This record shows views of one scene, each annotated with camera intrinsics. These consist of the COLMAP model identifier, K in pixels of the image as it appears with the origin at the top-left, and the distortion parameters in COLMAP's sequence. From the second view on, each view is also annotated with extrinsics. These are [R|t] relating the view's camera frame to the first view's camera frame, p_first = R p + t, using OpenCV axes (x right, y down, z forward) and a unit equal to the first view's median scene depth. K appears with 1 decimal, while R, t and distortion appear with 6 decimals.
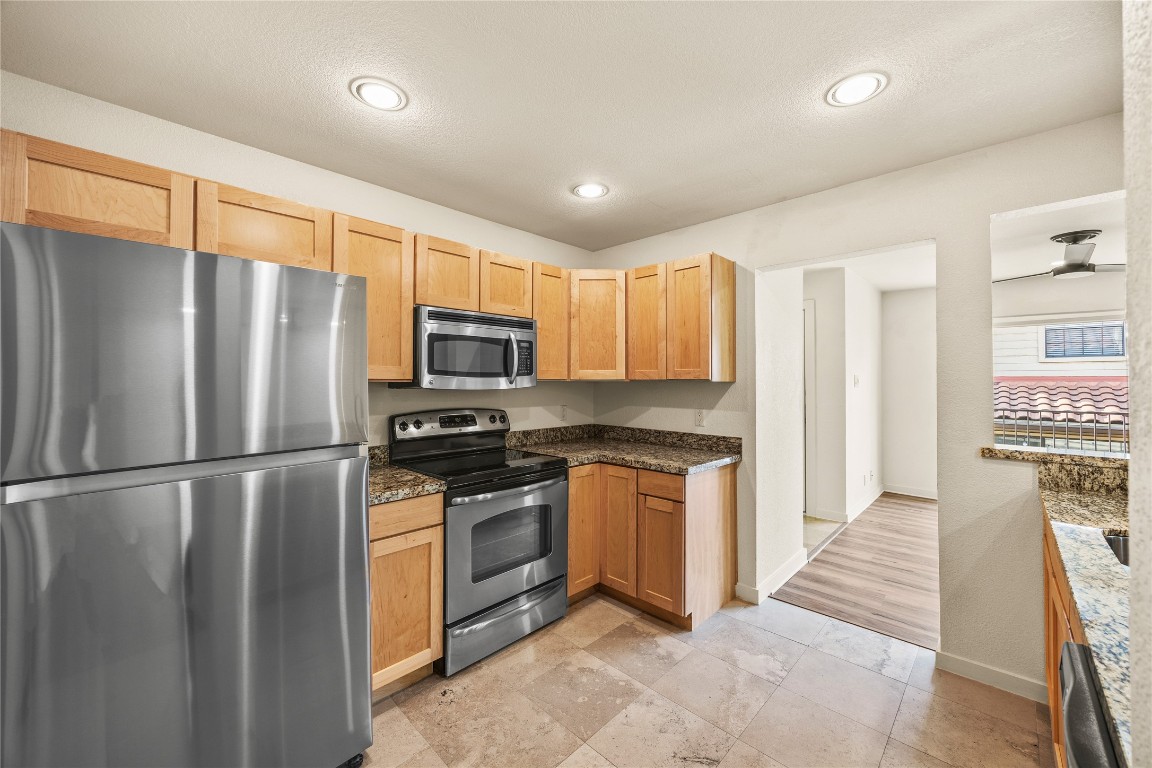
lens RADIAL K [[442.9, 0, 576.7], [0, 442.9, 375.3], [0, 0, 1]] dist [-0.000059, 0.000010]
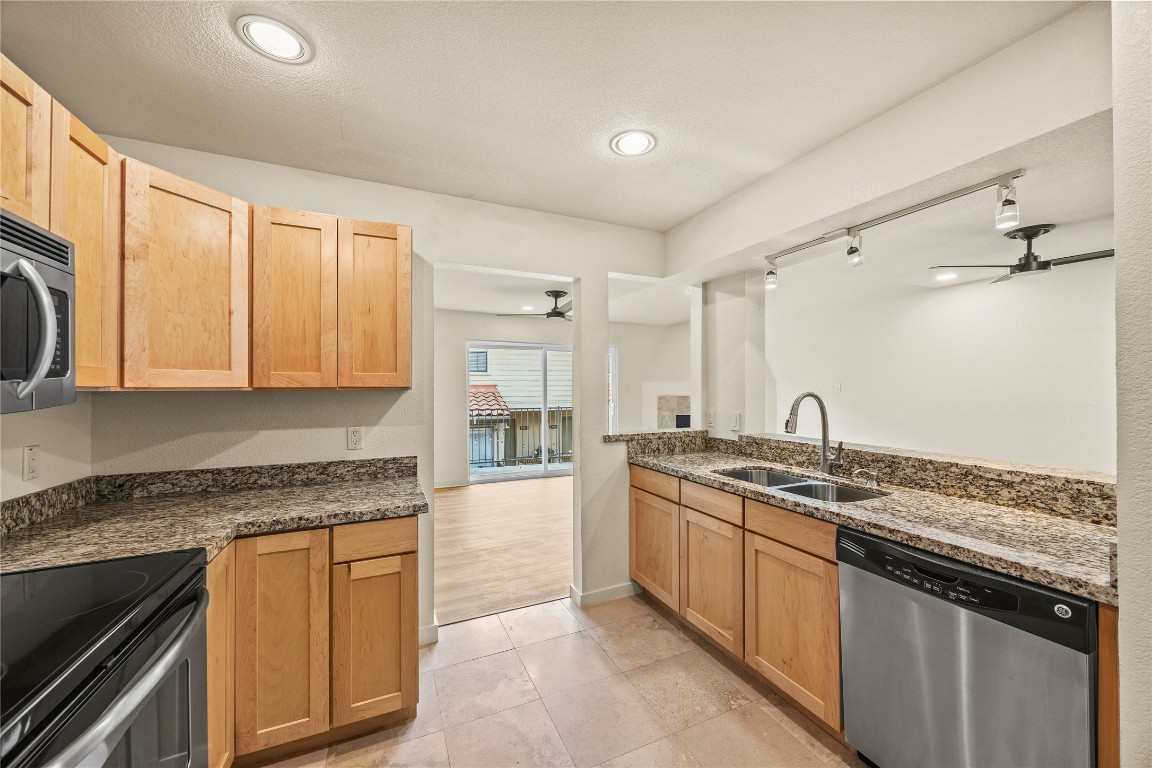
lens RADIAL K [[442.9, 0, 585.1], [0, 442.9, 385.2], [0, 0, 1]] dist [-0.000059, 0.000010]
pose [[0.356008, 0.002412, 0.934480, -0.295064], [-0.010203, 0.999947, 0.001306, 0.001473], [-0.934427, -0.009999, 0.356014, 0.385841]]
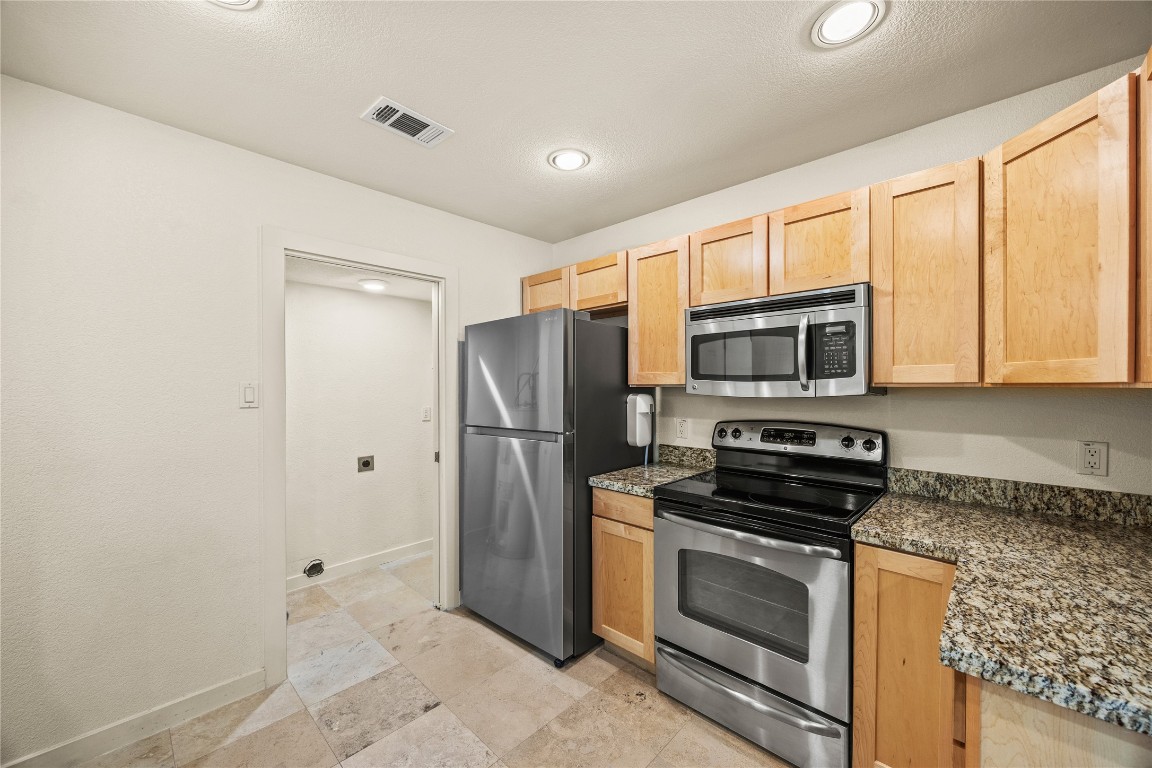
lens RADIAL K [[442.9, 0, 585.7], [0, 442.9, 390.5], [0, 0, 1]] dist [-0.000059, 0.000010]
pose [[0.023098, 0.013098, -0.999647, 0.473241], [0.016191, 0.999778, 0.013474, 0.004334], [0.999602, -0.016496, 0.022881, 0.582507]]
